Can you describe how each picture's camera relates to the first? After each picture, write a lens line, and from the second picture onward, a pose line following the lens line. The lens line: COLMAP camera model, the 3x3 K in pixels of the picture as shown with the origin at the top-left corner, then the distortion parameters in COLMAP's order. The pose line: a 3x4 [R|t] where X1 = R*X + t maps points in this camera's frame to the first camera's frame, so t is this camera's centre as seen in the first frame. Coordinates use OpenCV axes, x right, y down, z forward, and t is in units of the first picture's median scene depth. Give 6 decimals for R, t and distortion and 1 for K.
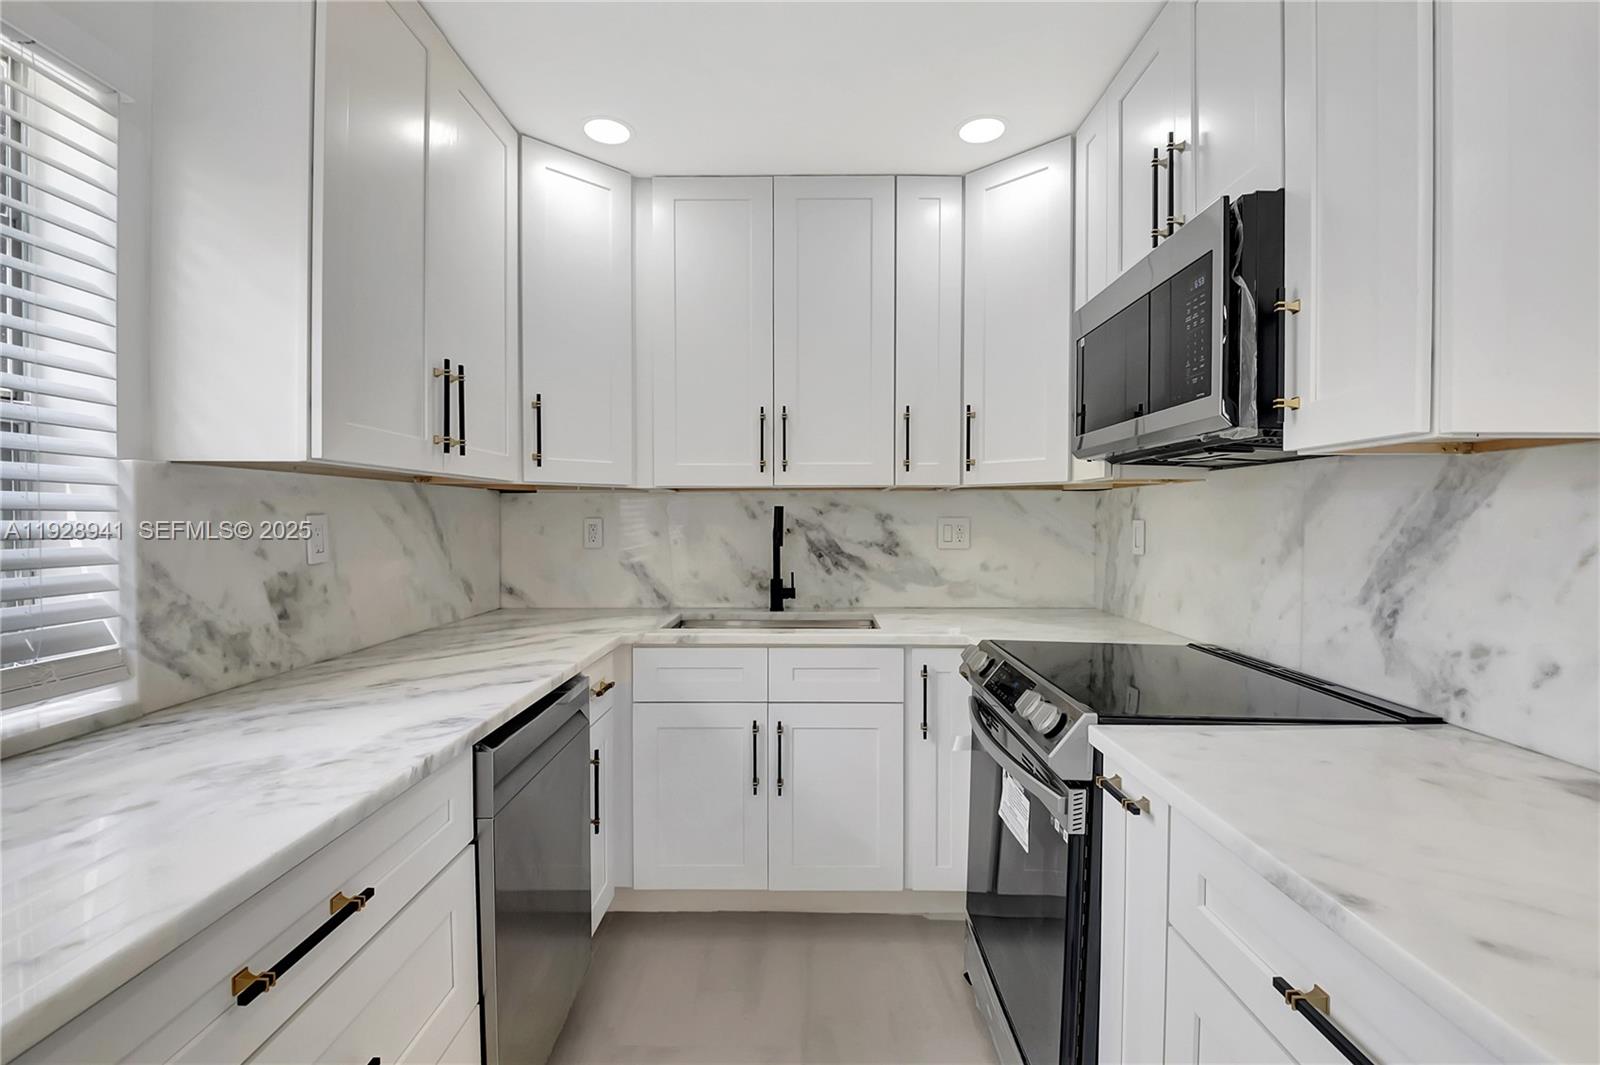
lens RADIAL K [[720.7, 0, 802.0], [0, 720.7, 523.5], [0, 0, 1]] dist [0.001433, -0.022289]
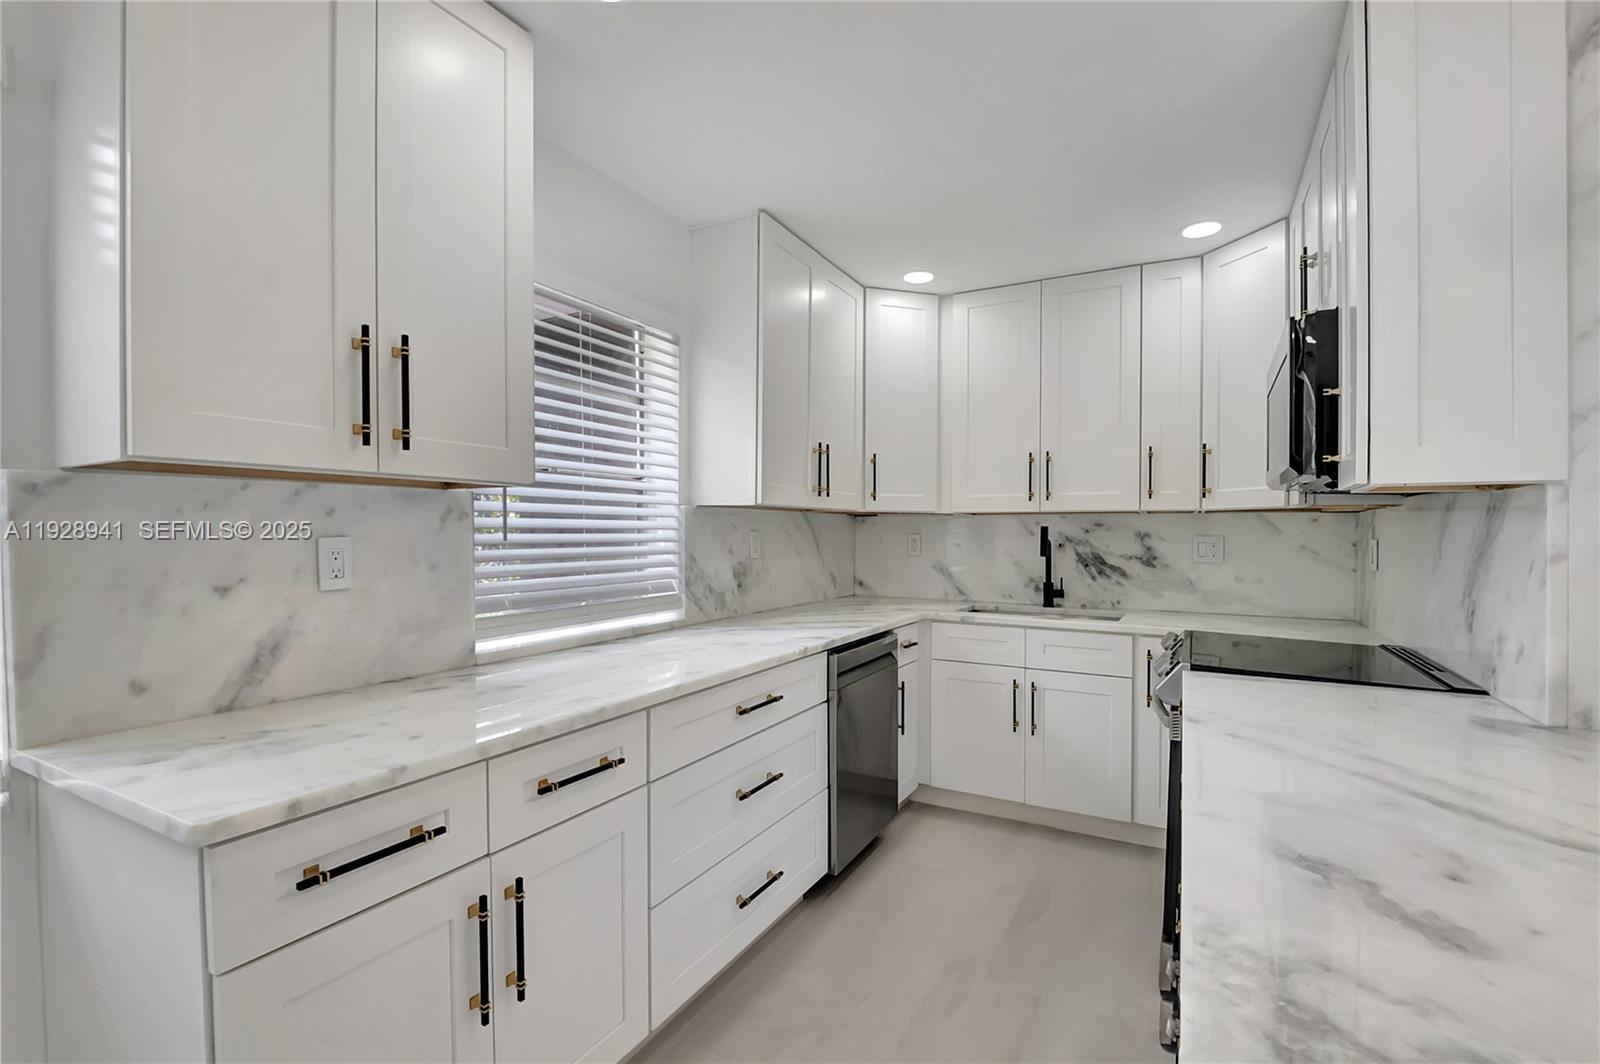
lens RADIAL K [[720.7, 0, 802.0], [0, 720.7, 523.0], [0, 0, 1]] dist [0.001433, -0.022289]
pose [[0.878998, -0.000041, -0.476825, 0.237289], [-0.010969, 0.999734, -0.020305, 0.001816], [0.476699, 0.023078, 0.878764, -0.434006]]
